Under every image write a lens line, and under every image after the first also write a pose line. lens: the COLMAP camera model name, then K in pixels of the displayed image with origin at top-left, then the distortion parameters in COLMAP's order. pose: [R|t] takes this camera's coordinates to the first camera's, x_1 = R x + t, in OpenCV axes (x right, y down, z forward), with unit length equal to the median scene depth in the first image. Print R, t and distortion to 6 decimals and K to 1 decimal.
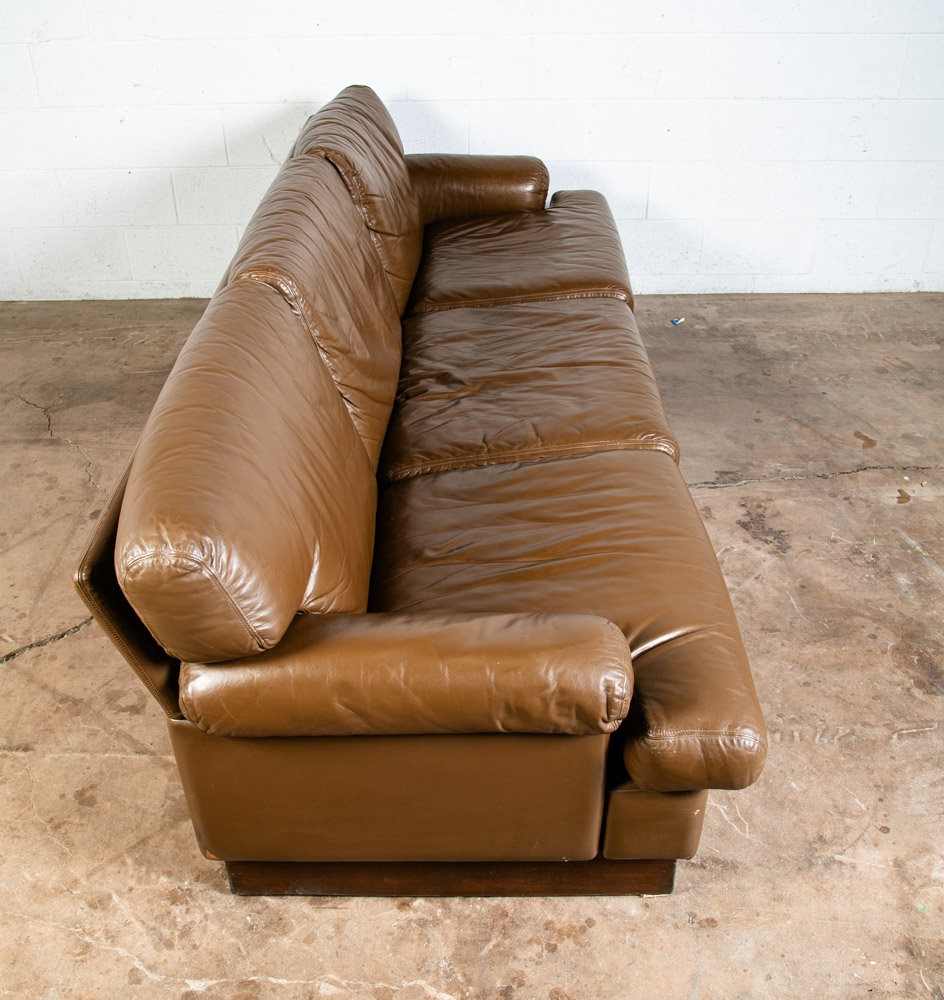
lens RADIAL K [[1027.9, 0, 480.3], [0, 1027.9, 484.0], [0, 0, 1]] dist [-0.047187, 0.000000]
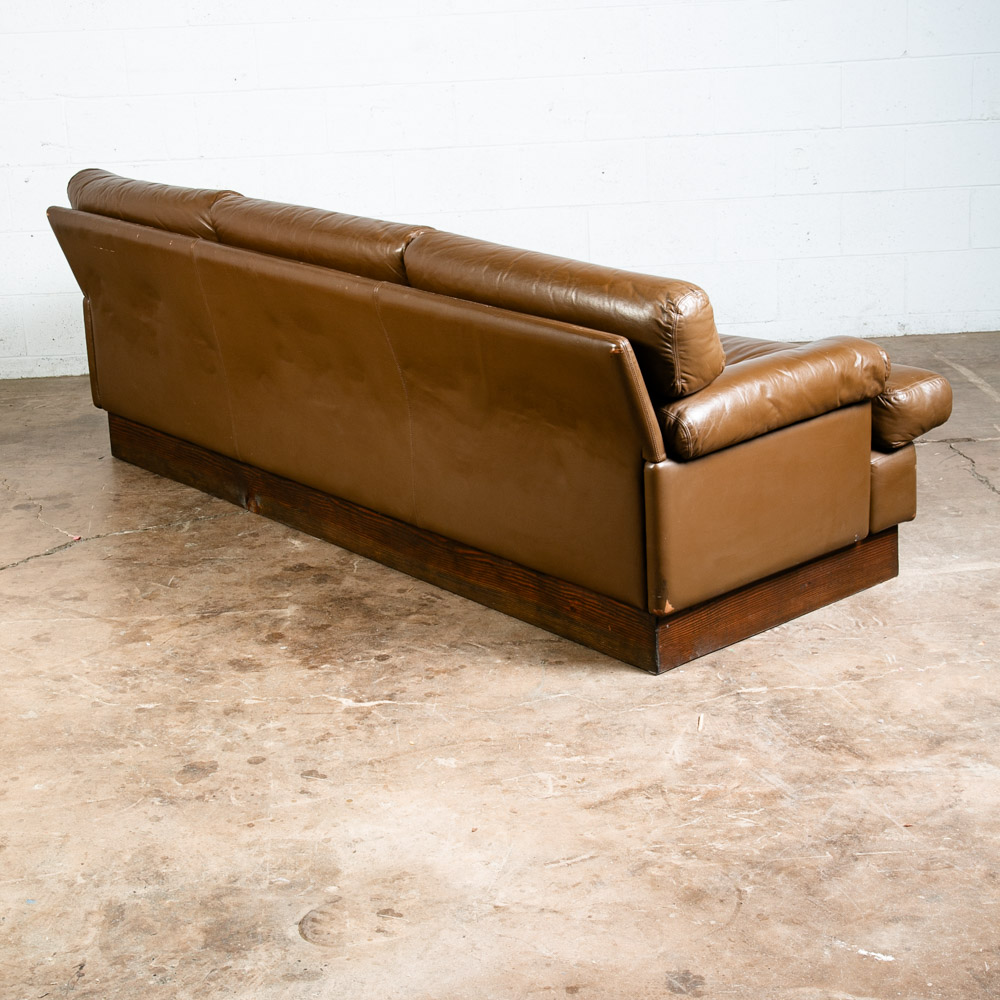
lens RADIAL K [[1835.1, 0, 484.2], [0, 1835.1, 442.3], [0, 0, 1]] dist [0.116635, 0.000000]
pose [[0.999320, -0.036274, -0.006651, 0.157962], [0.032892, 0.958233, -0.284091, 0.797639], [0.016679, 0.283679, 0.958774, -1.218484]]
